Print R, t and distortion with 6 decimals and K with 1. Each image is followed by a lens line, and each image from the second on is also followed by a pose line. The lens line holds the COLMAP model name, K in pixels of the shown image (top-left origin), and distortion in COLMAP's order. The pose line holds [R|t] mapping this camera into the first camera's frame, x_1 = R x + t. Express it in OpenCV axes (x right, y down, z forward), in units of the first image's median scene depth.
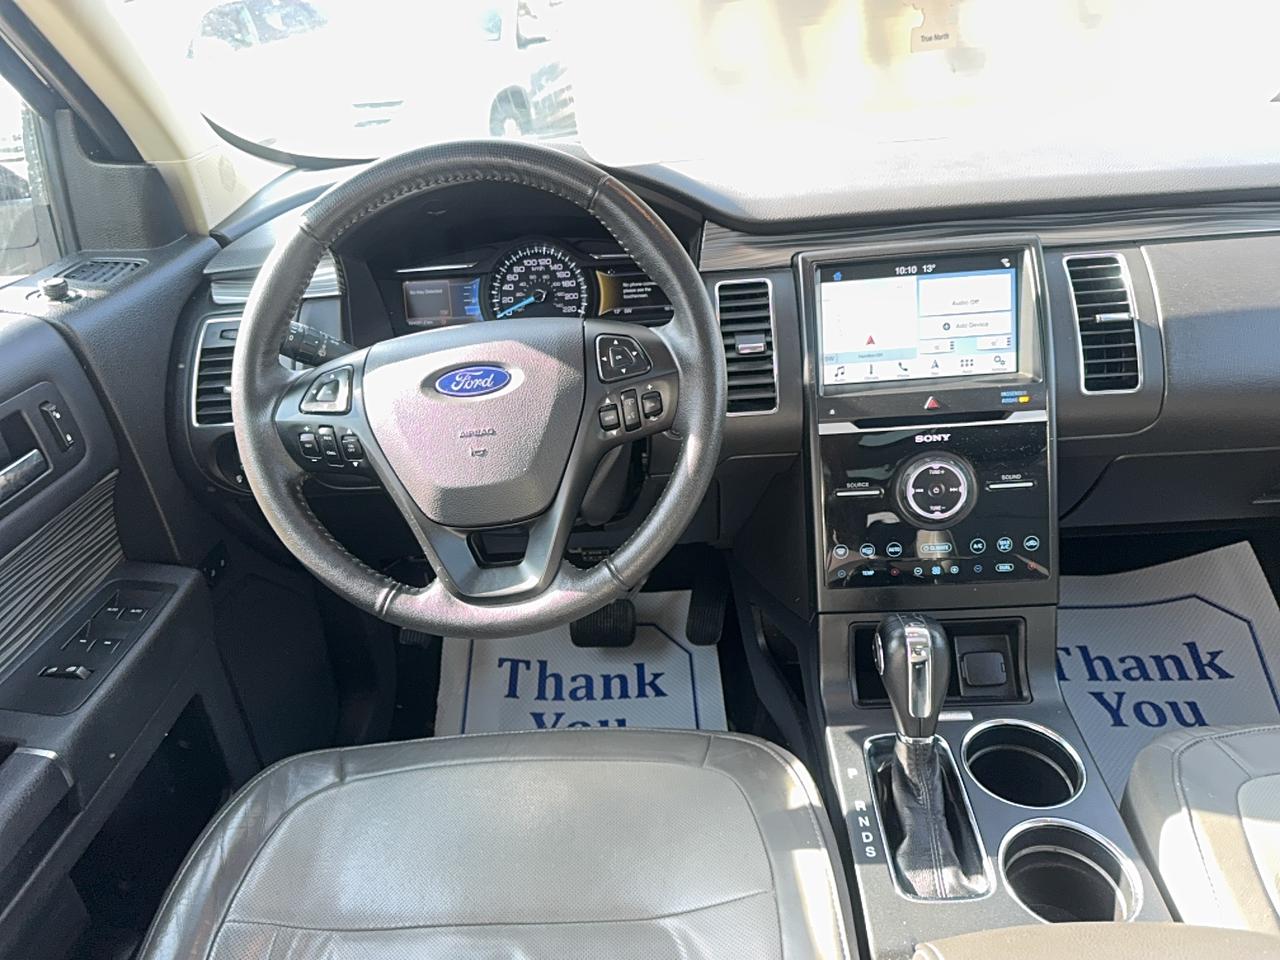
lens RADIAL K [[893.6, 0, 640.0], [0, 893.6, 480.0], [0, 0, 1]] dist [0.108937, -0.188664]
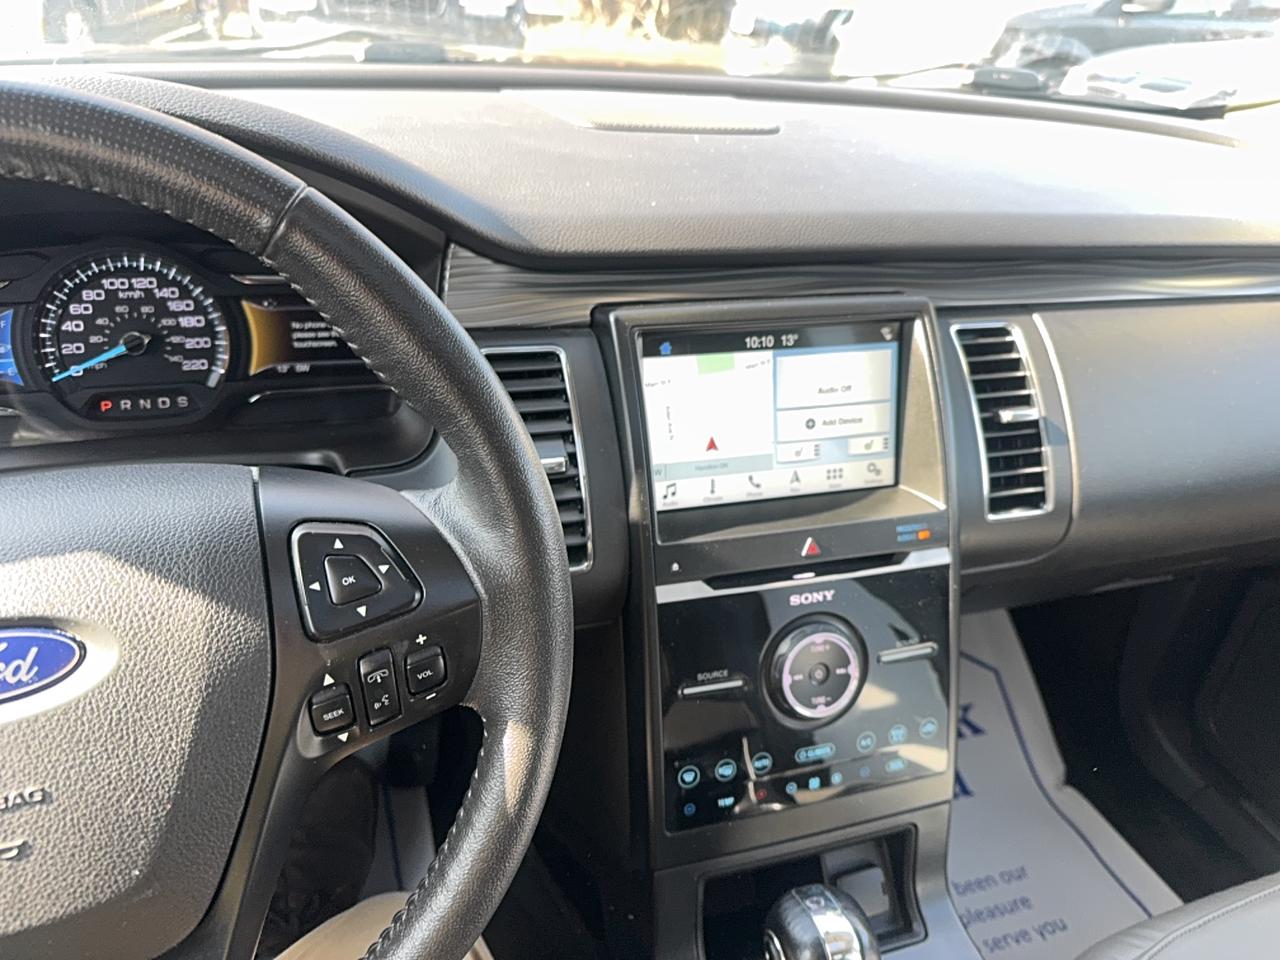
lens RADIAL K [[925.4, 0, 640.0], [0, 925.4, 480.0], [0, 0, 1]] dist [0.064959, -0.120036]
pose [[0.926176, -0.043036, 0.374628, -0.050209], [0.025185, 0.998307, 0.052420, -0.169930], [-0.376250, -0.039116, 0.925692, 0.399433]]
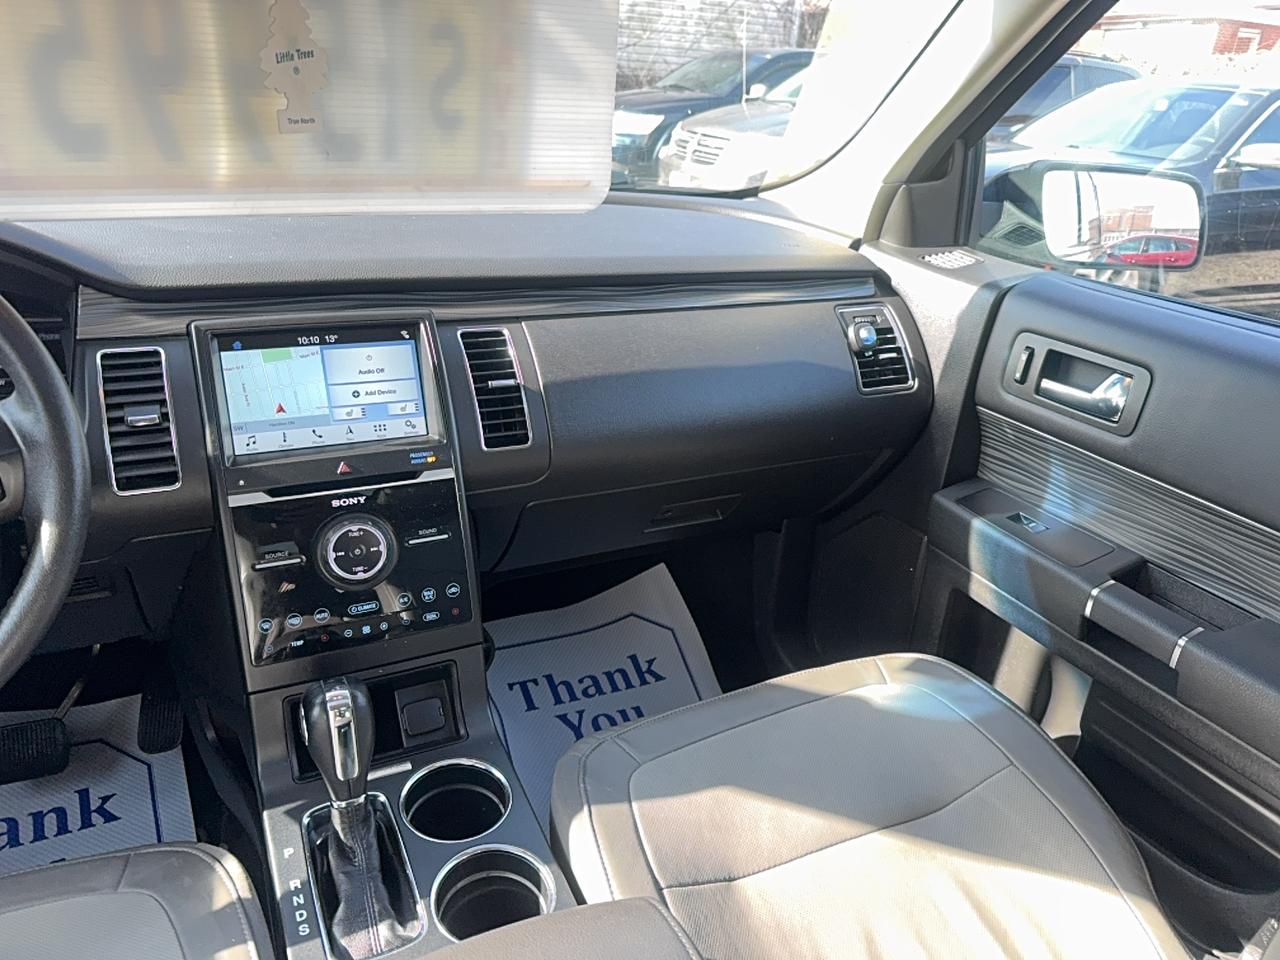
lens RADIAL K [[893.6, 0, 640.0], [0, 893.6, 480.0], [0, 0, 1]] dist [0.108937, -0.188664]
pose [[0.872088, -0.071786, 0.484055, 0.114851], [0.105163, 0.993563, -0.042117, 0.007333], [-0.477916, 0.087634, 0.874023, -0.058505]]
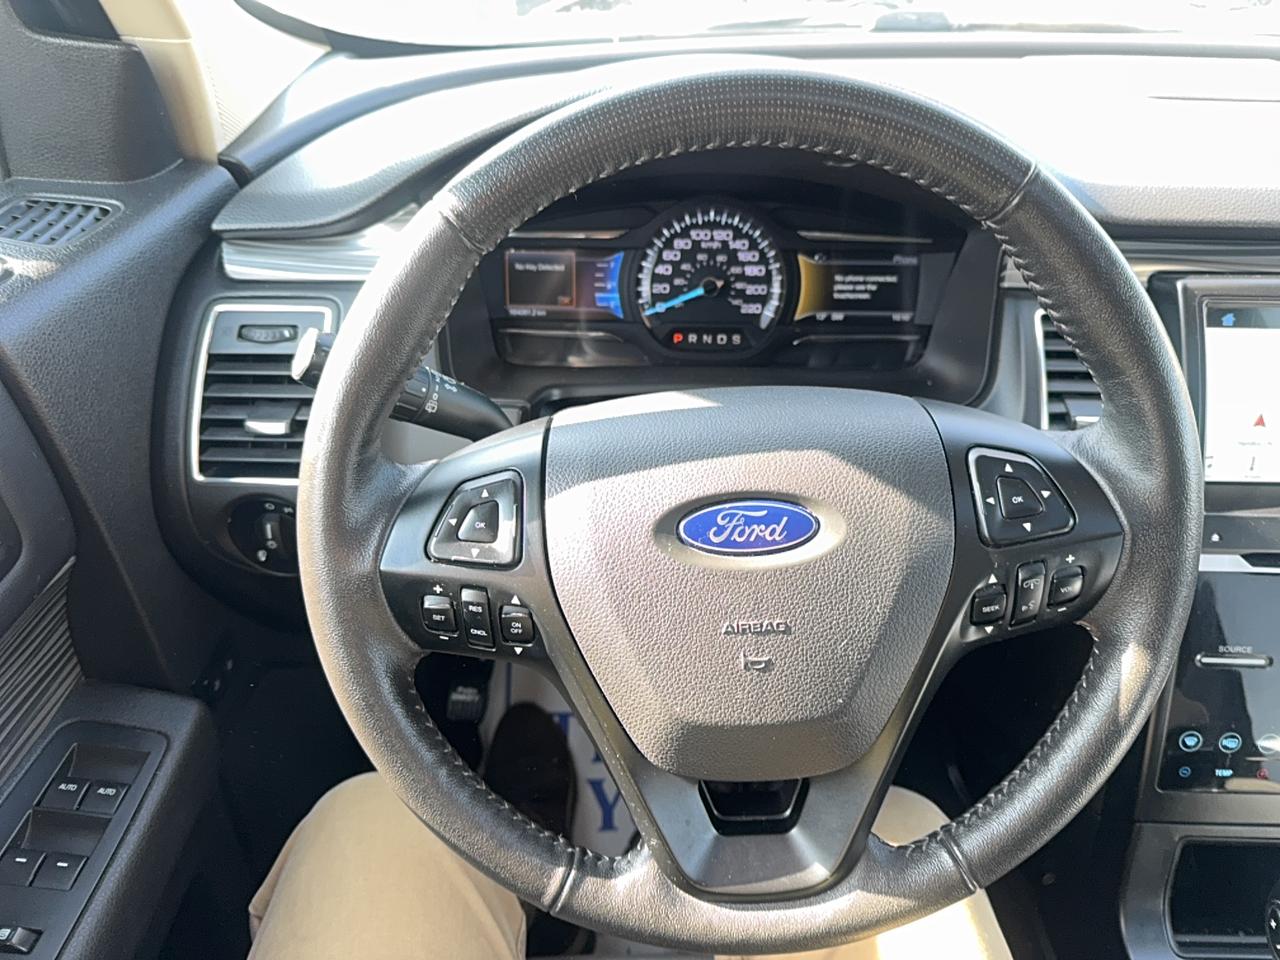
lens RADIAL K [[923.3, 0, 648.7], [0, 923.3, 490.0], [0, 0, 1]] dist [0.081465, -0.144863]
pose [[0.996471, 0.061667, 0.056949, -0.225692], [-0.067749, 0.991407, 0.111904, -0.154624], [-0.049559, -0.115368, 0.992086, 0.357280]]
